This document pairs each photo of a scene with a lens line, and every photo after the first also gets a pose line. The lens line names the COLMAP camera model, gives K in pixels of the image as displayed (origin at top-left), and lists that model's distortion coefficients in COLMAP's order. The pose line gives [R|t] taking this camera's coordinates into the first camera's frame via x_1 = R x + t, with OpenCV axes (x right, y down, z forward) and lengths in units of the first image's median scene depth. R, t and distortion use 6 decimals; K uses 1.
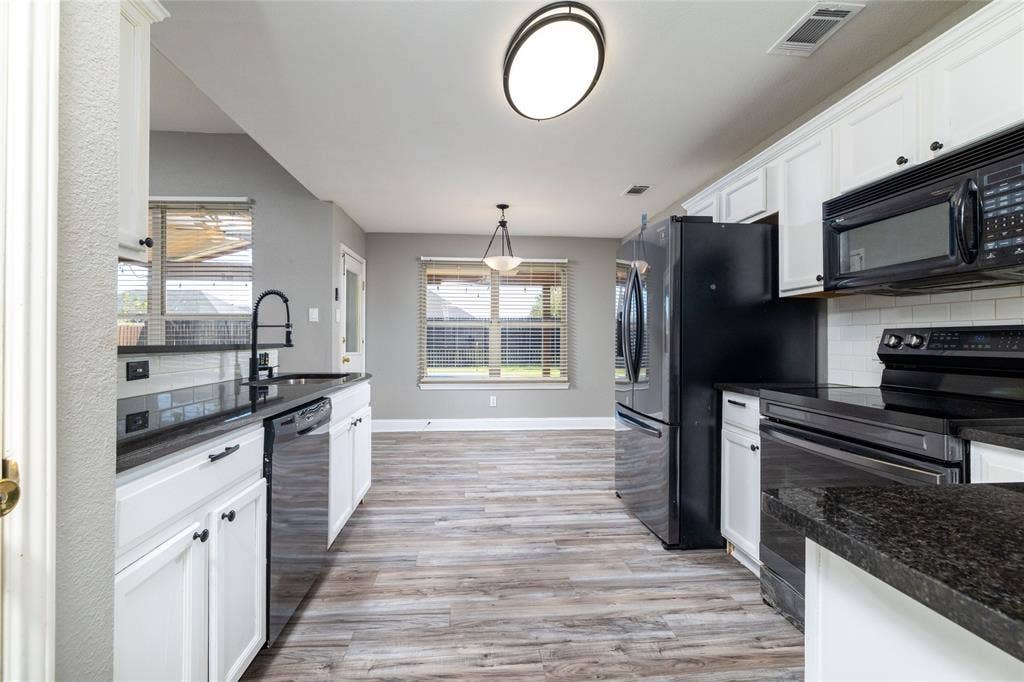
lens RADIAL K [[448.4, 0, 513.1], [0, 448.4, 342.9], [0, 0, 1]] dist [-0.007342, 0.002222]
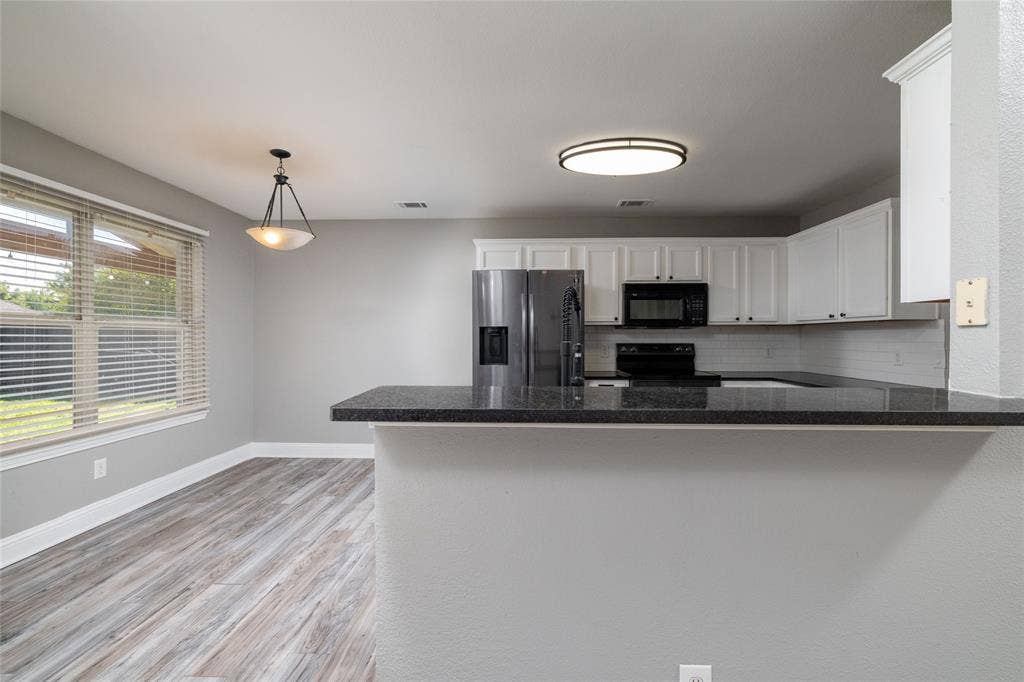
lens RADIAL K [[448.4, 0, 504.3], [0, 448.4, 340.2], [0, 0, 1]] dist [-0.007342, 0.002222]
pose [[0.110177, -0.004312, 0.993903, -0.769410], [0.005327, 0.999979, 0.003747, -0.031592], [-0.993898, 0.004882, 0.110198, 0.703827]]
